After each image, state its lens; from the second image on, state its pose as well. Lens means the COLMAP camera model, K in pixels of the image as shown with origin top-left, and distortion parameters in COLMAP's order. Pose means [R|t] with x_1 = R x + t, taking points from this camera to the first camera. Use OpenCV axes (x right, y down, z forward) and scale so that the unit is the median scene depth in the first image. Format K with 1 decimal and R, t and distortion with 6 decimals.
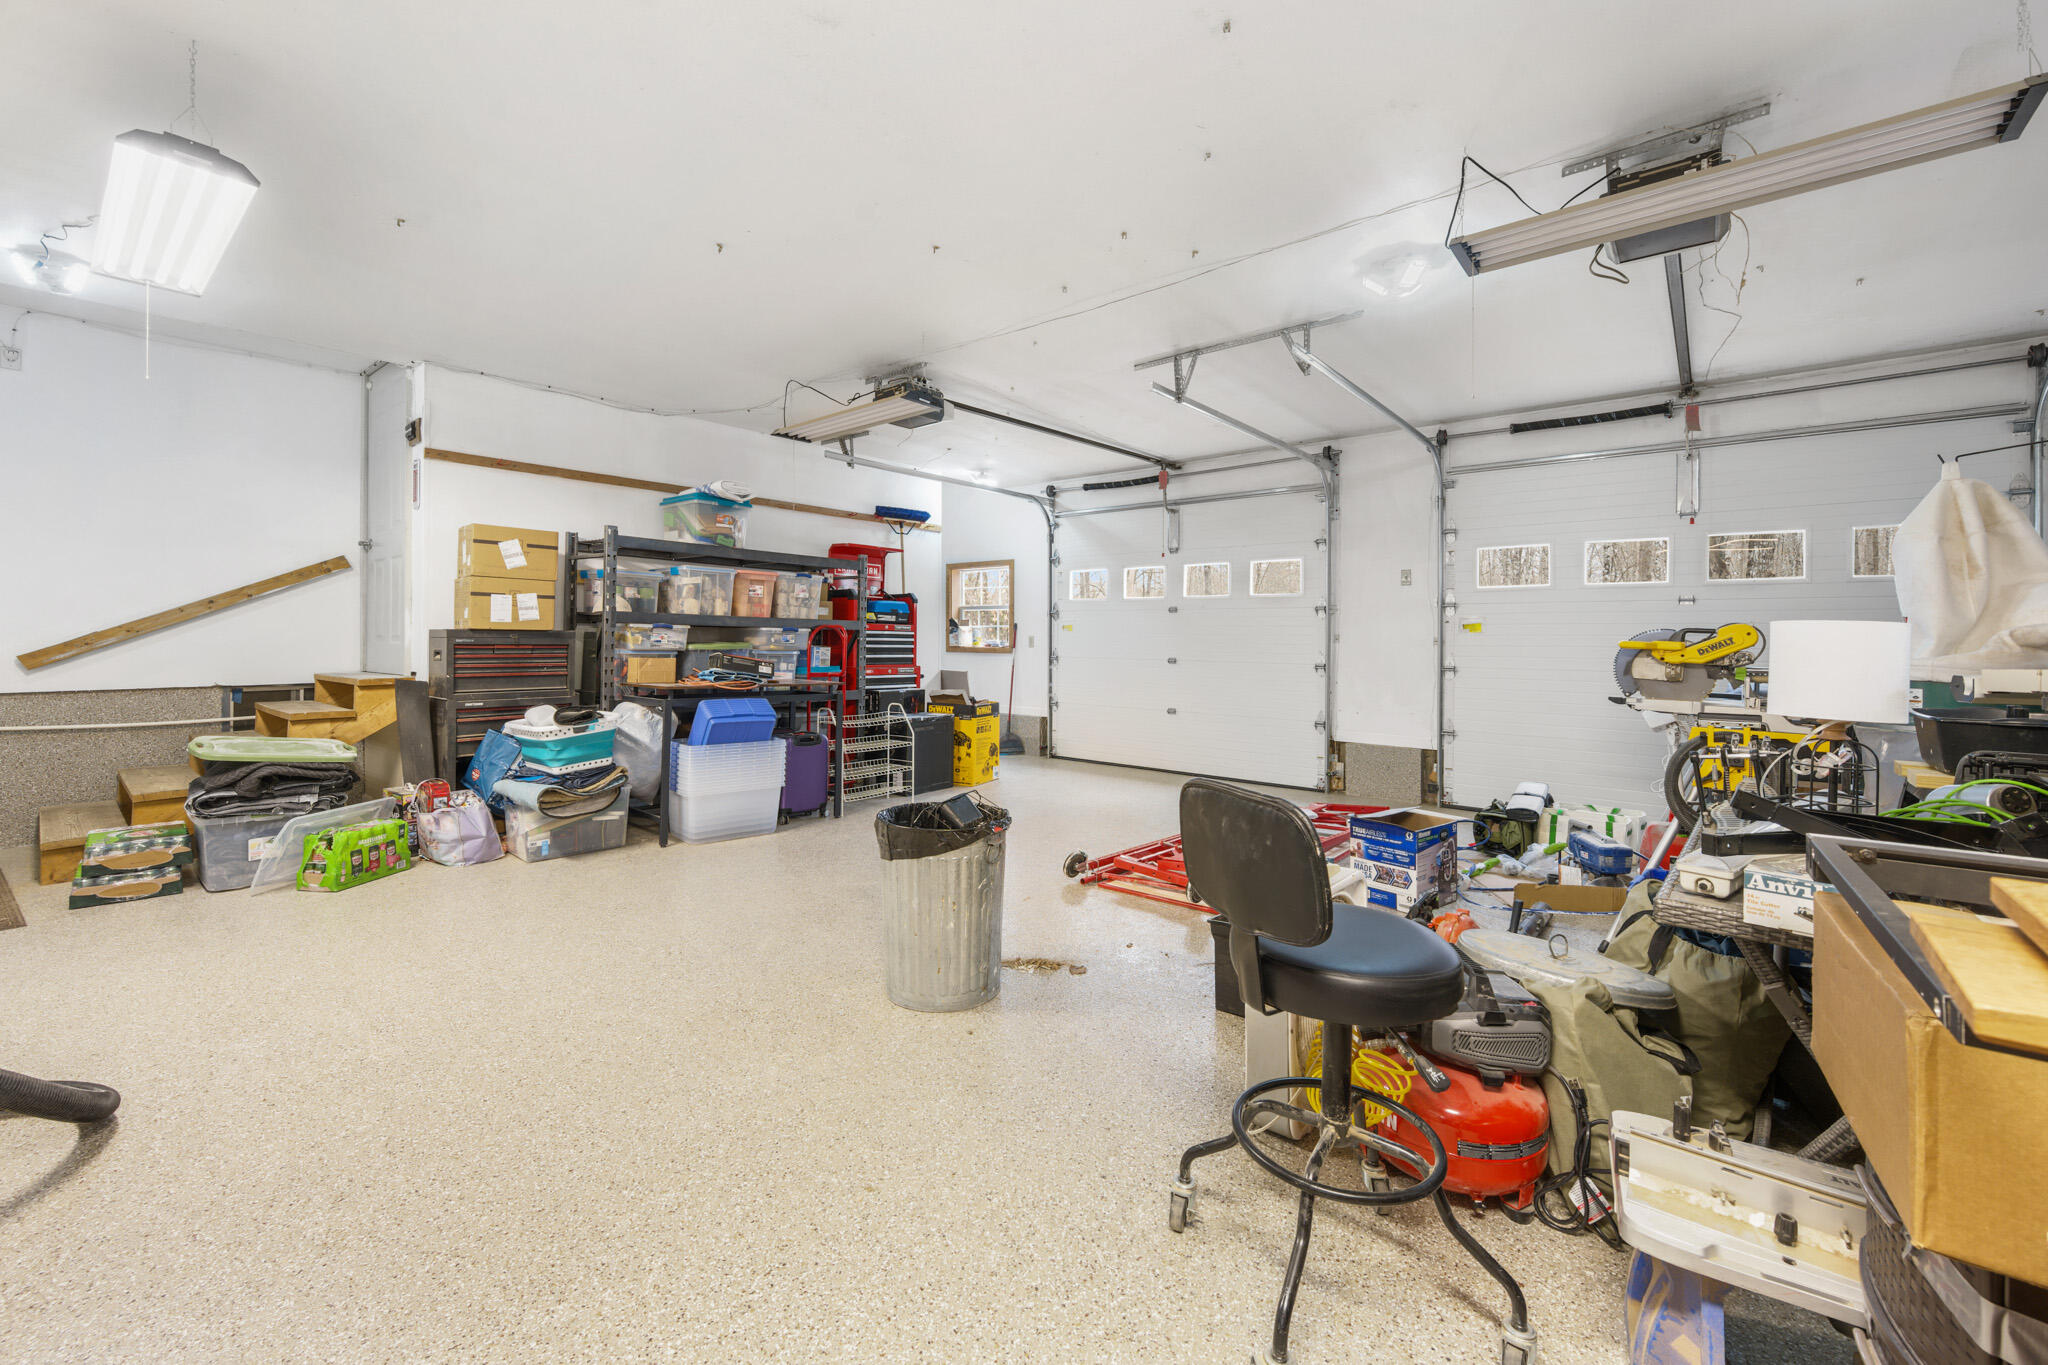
lens RADIAL K [[826.4, 0, 997.8], [0, 826.4, 635.4], [0, 0, 1]] dist [-0.004464, 0.001758]
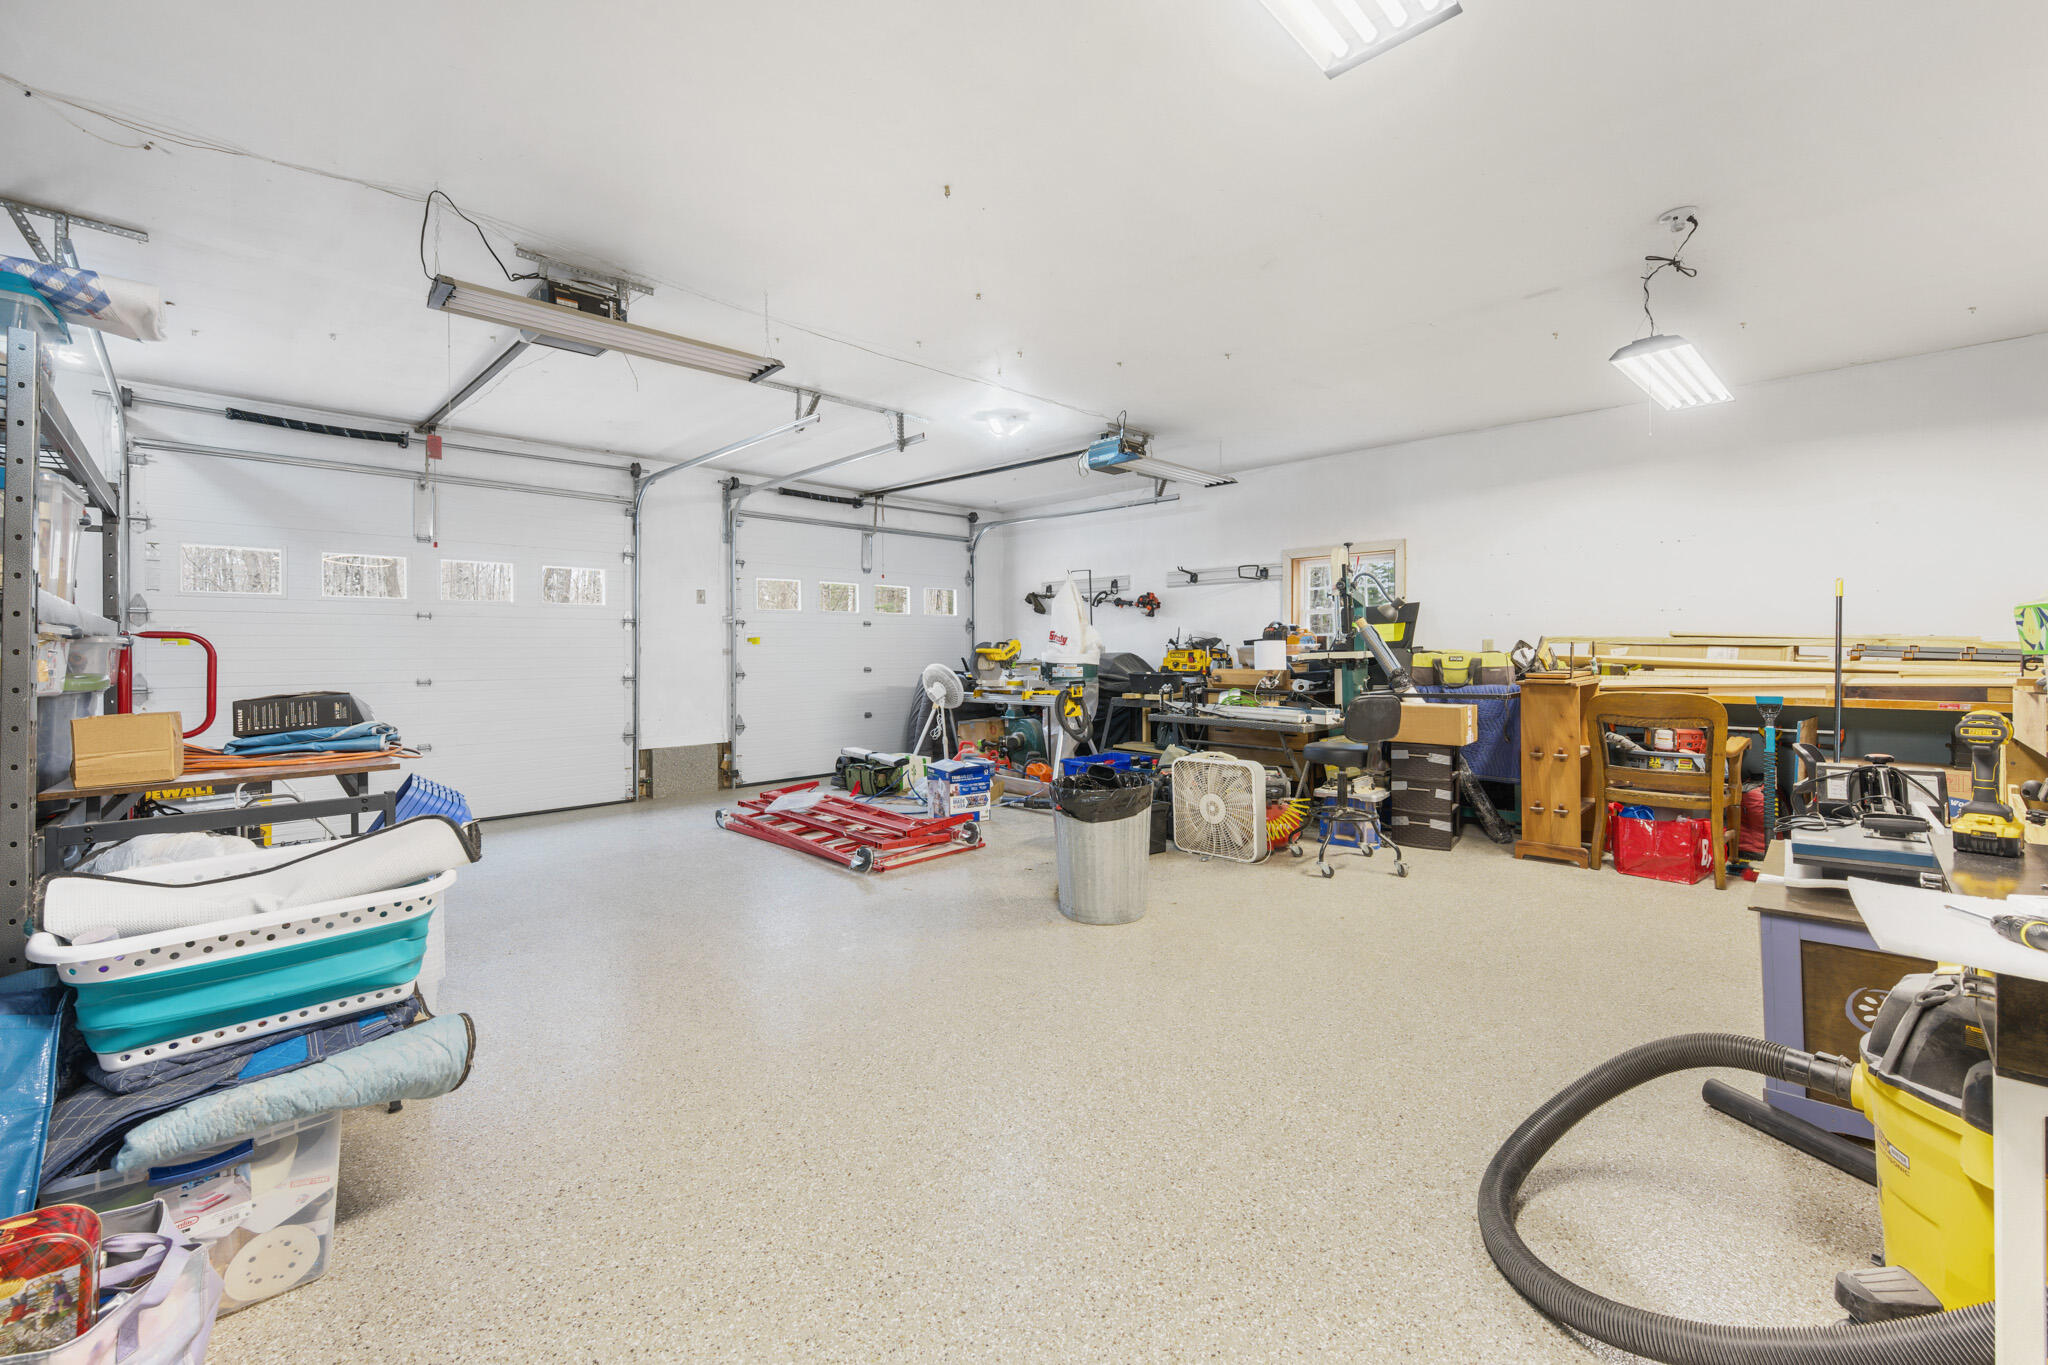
lens RADIAL K [[826.4, 0, 1020.9], [0, 826.4, 662.9], [0, 0, 1]] dist [-0.004464, 0.001758]
pose [[0.097563, -0.014407, 0.995125, -0.608187], [0.008479, 0.999871, 0.013644, 0.009495], [-0.995193, 0.007107, 0.097673, 0.451502]]
